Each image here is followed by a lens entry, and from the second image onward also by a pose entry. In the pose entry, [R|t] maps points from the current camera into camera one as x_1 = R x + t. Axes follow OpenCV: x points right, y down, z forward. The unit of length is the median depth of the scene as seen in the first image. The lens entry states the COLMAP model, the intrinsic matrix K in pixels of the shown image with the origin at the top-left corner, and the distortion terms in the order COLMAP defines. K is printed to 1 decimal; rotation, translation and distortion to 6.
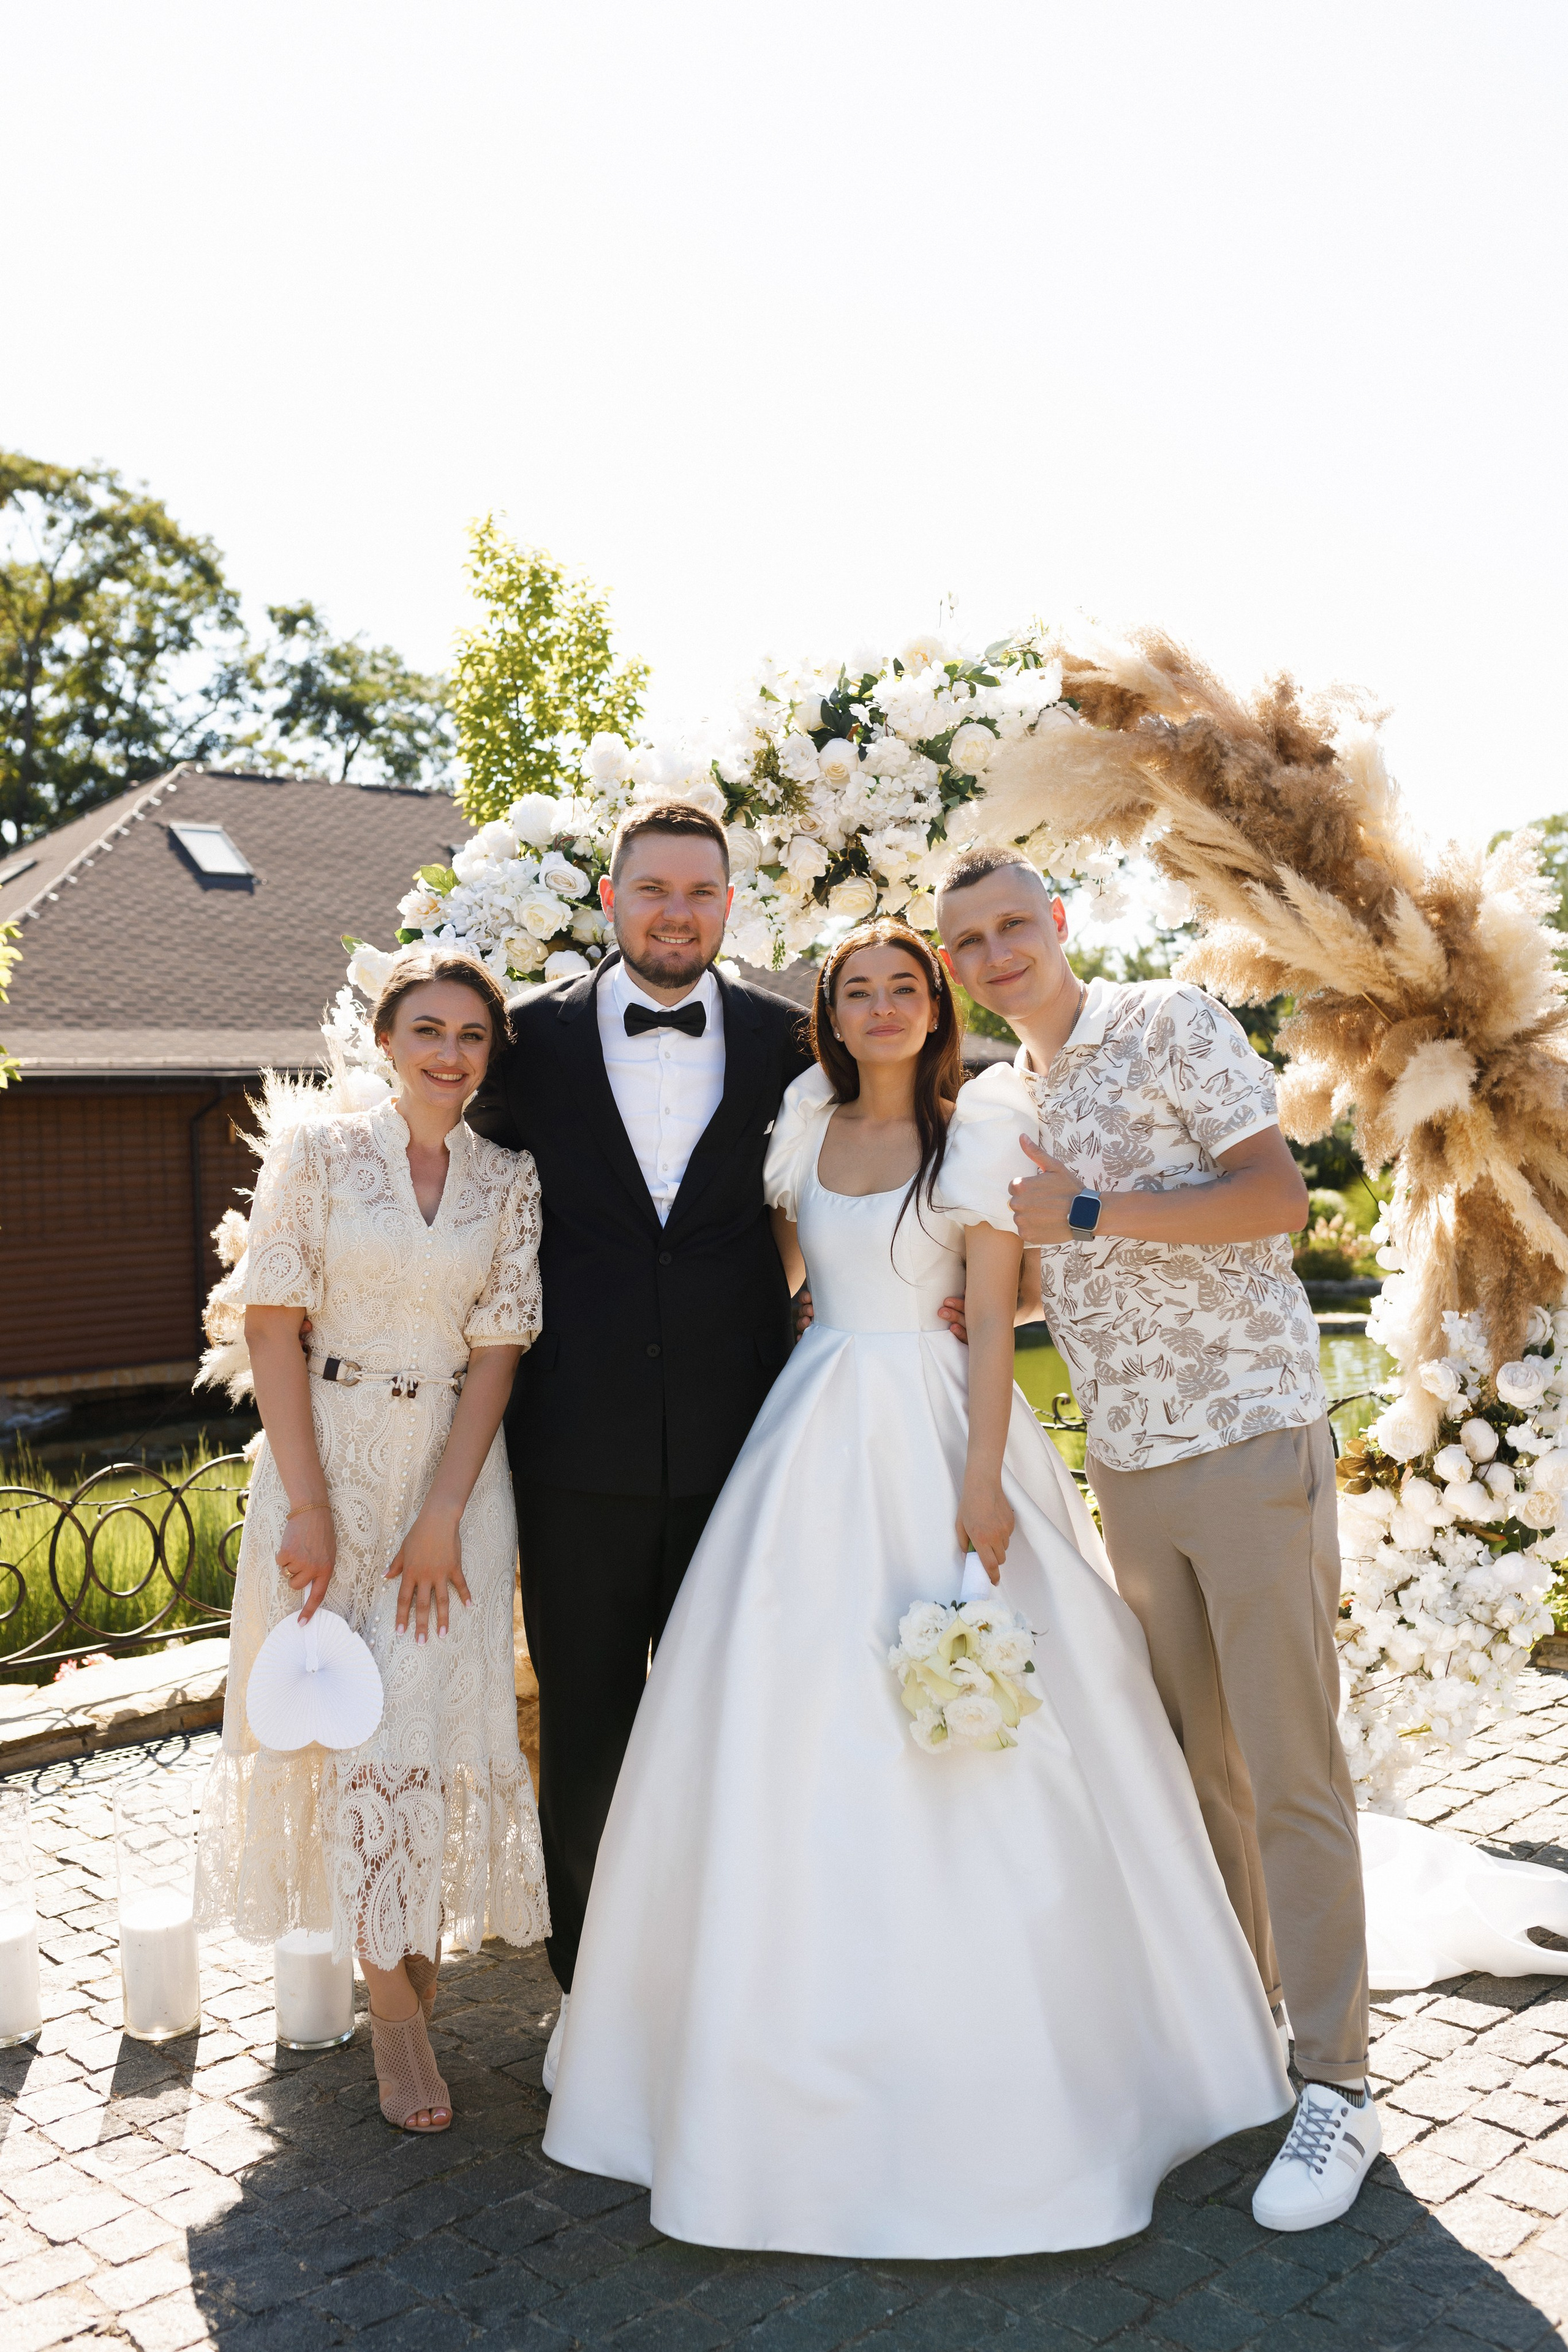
lens RADIAL K [[2225.5, 0, 778.9], [0, 2225.5, 1179.5], [0, 0, 1]] dist [-0.002593, 0.009055]
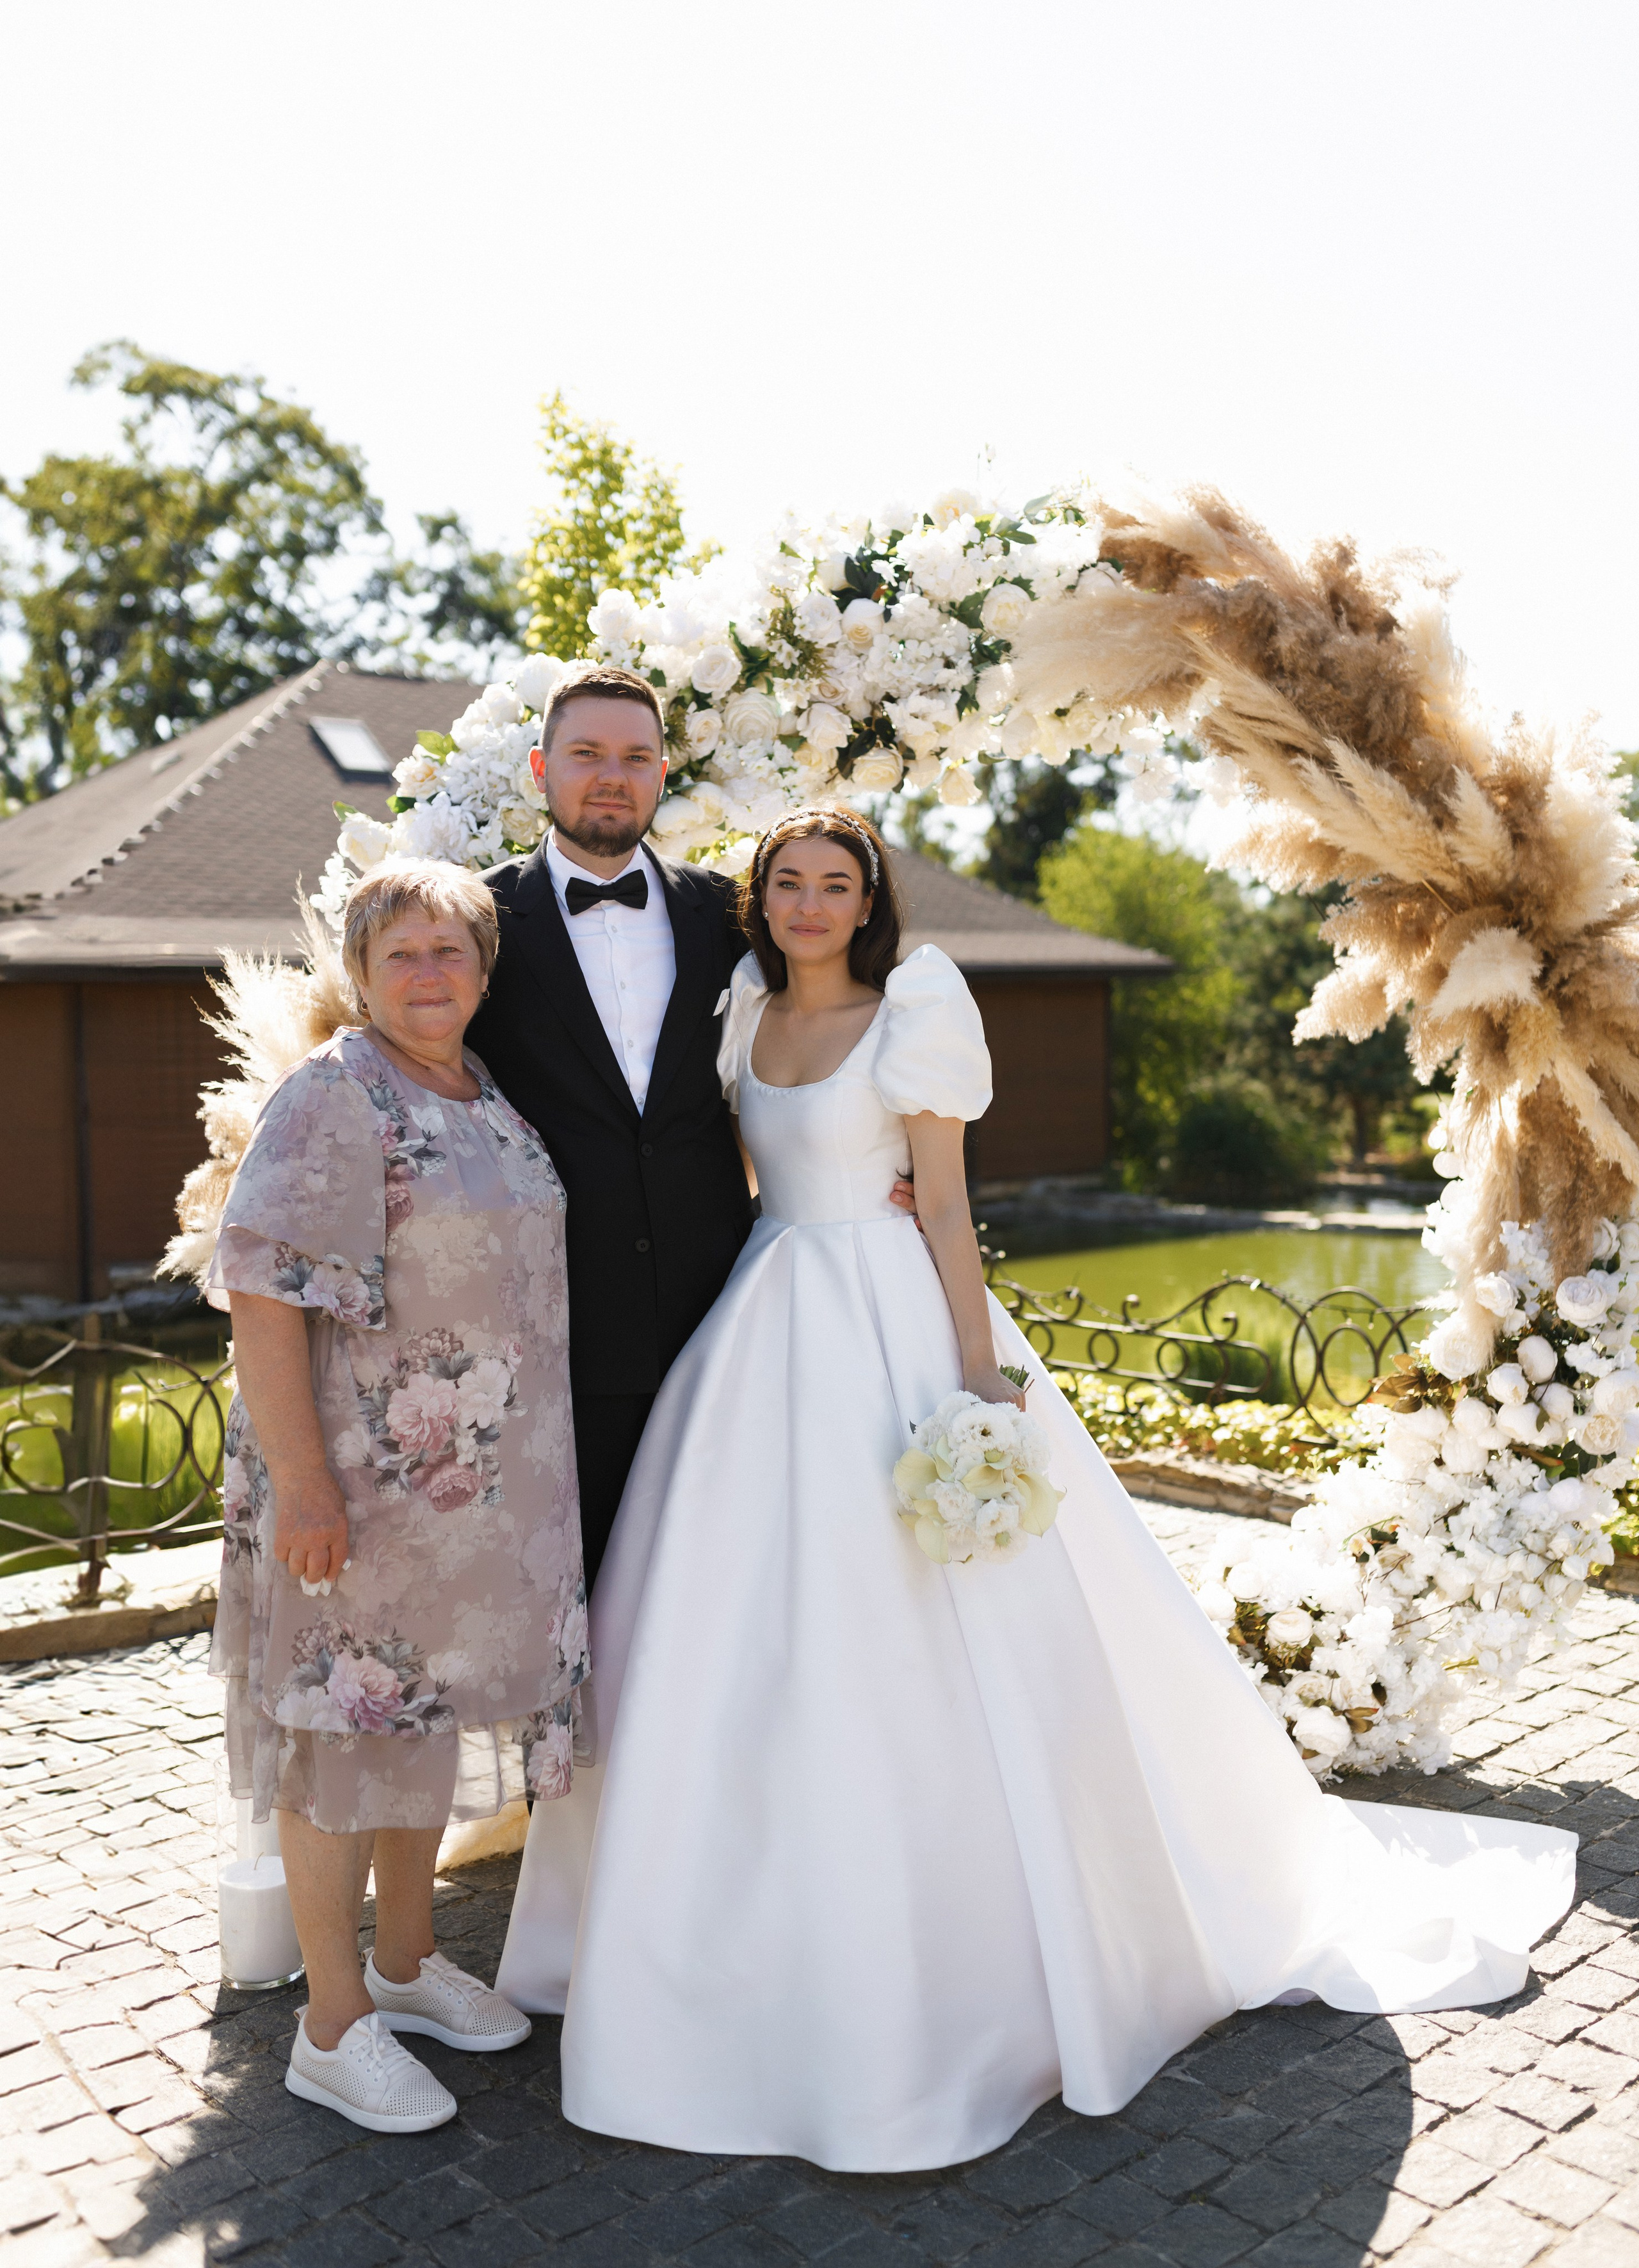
lens RADIAL K [[2143.4, 0, 877.2], [0, 2143.4, 1137.8], [0, 0, 1]] dist [-0.004060, 0.012655]
pose [[0.999712, 0.015747, -0.018111, 0.050666], [-0.015226, 0.999477, 0.028542, 0.001999], [0.018551, -0.028258, 0.999429, 0.092036]]
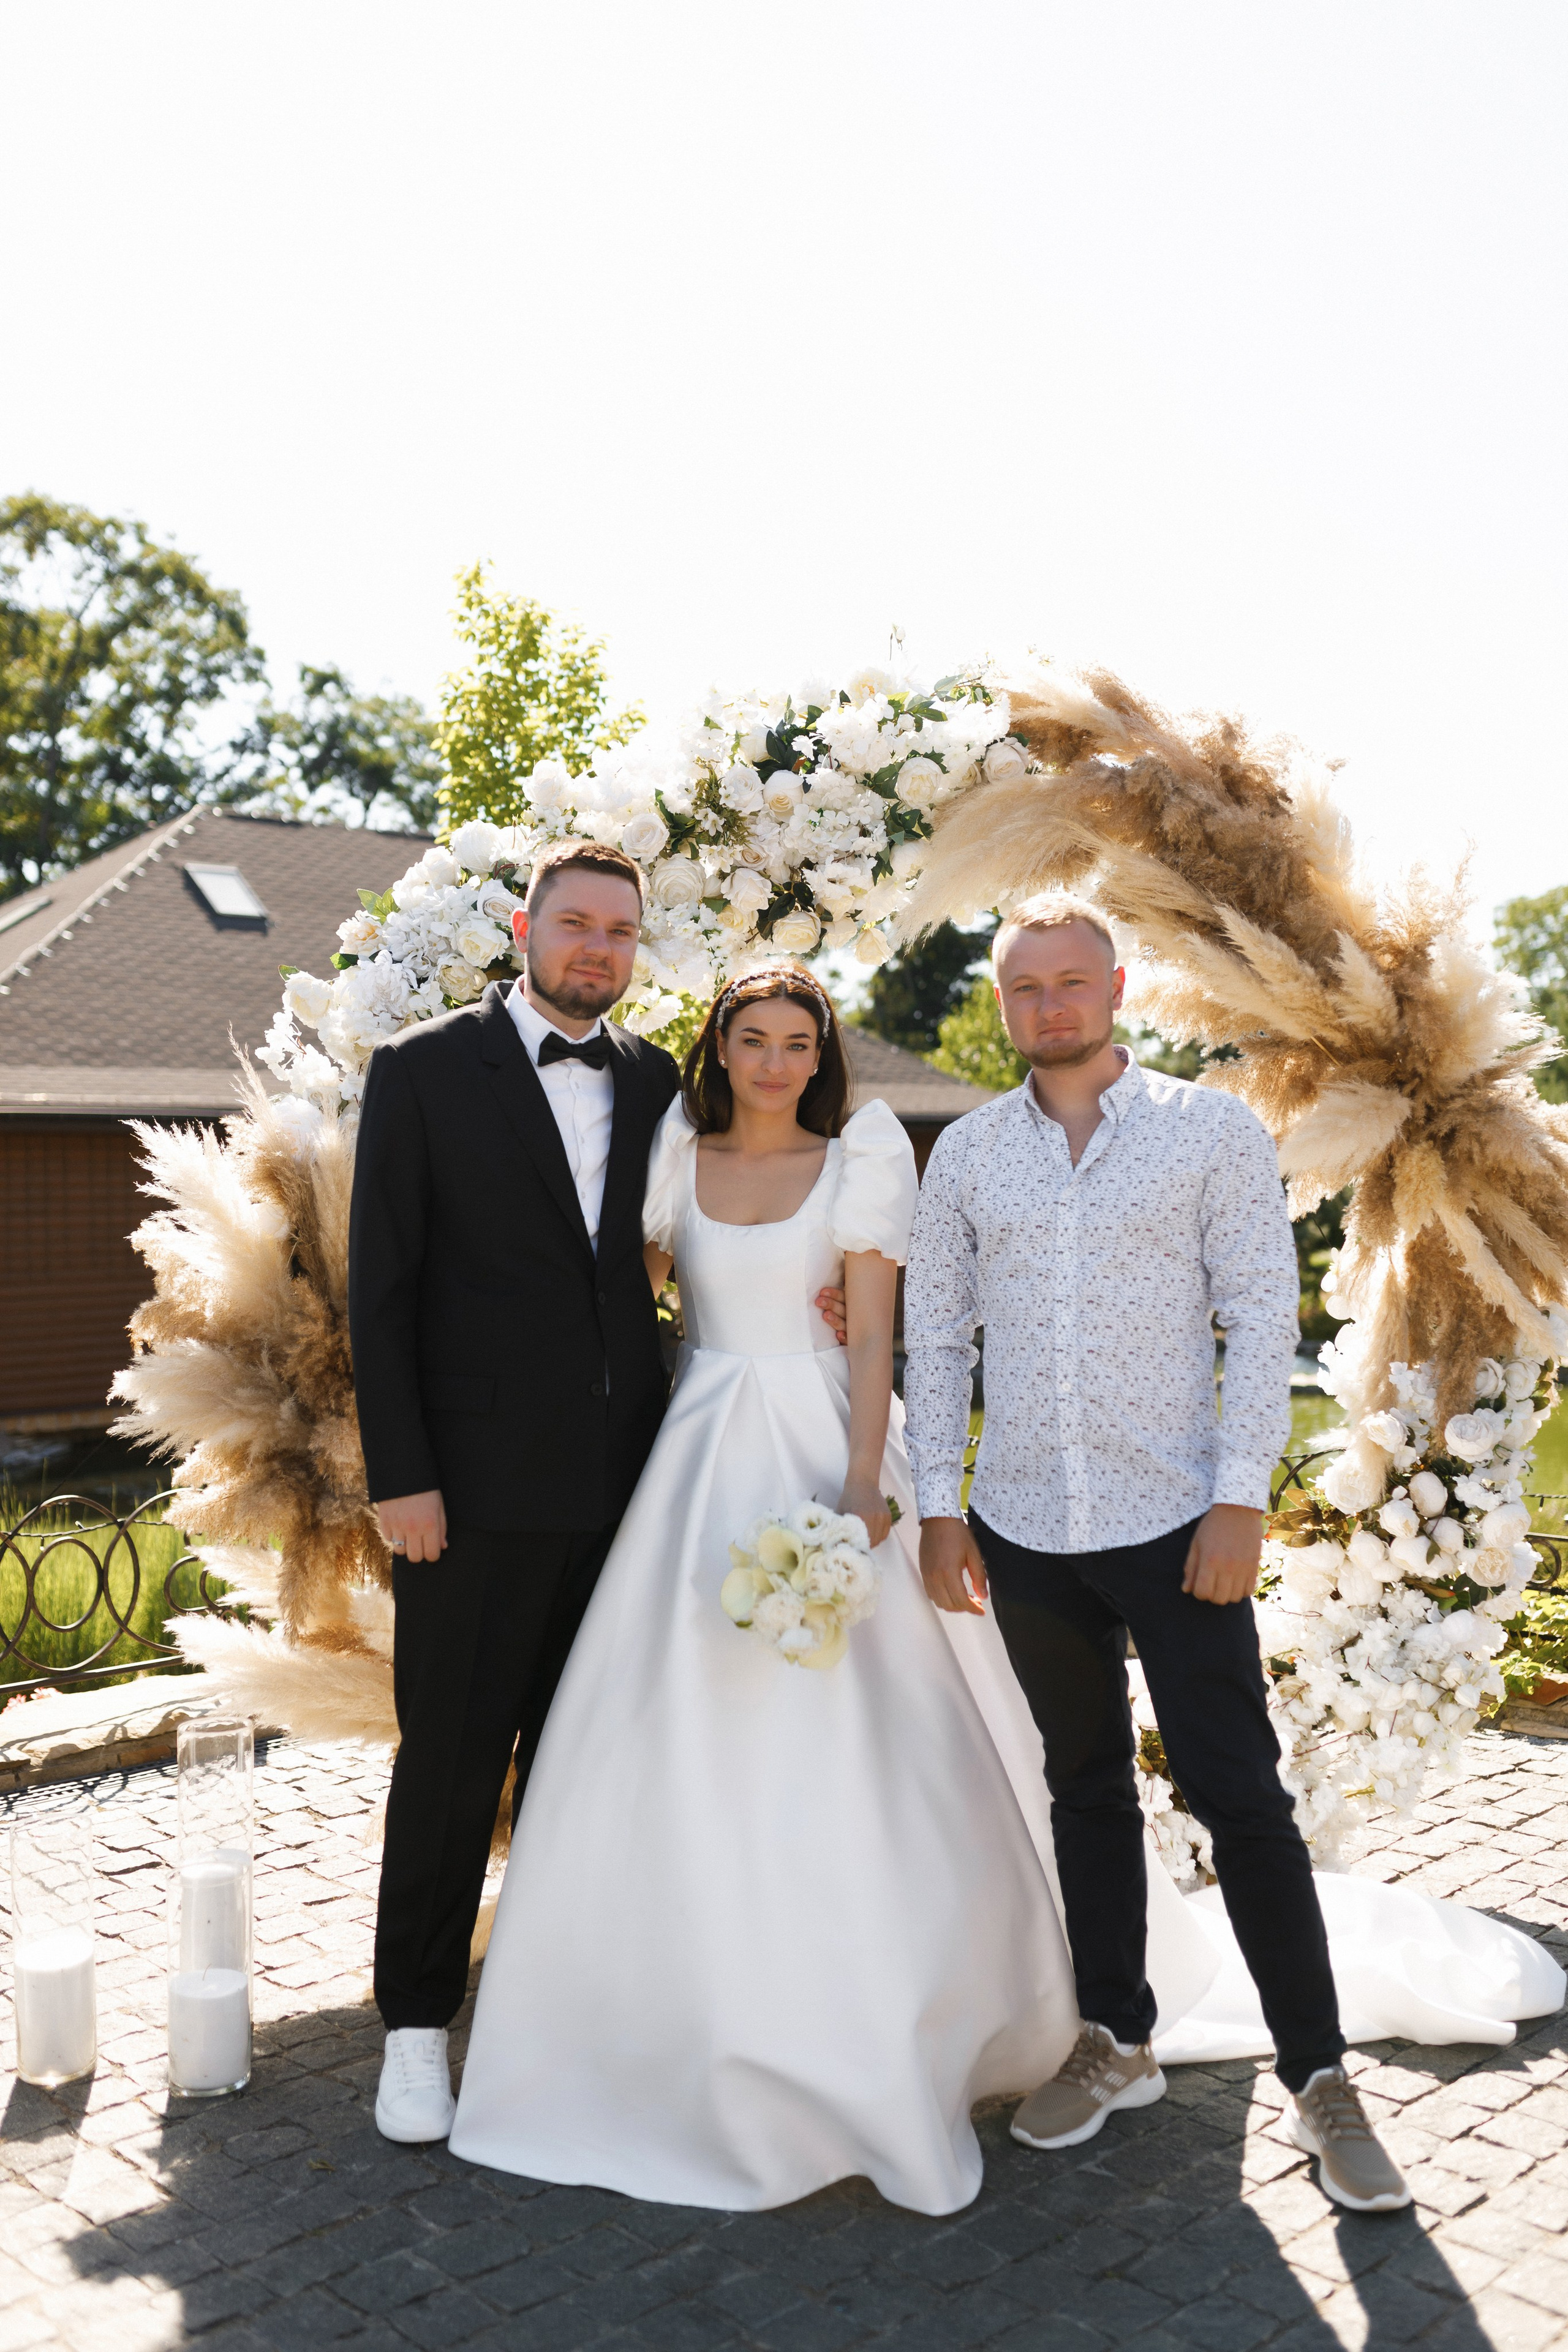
lens RADIAL K [[2221.6, 0, 776.9], [0, 2221.6, 1176.1], [0, 0, 1]] dist [0.002461, -0.002201]
pose [[0.999809, 0.017224, -0.009209, 0.034661], [-0.017449, 0.999537, -0.024933, 0.006558], [0.008775, 0.025089, 0.999647, 0.016142]]
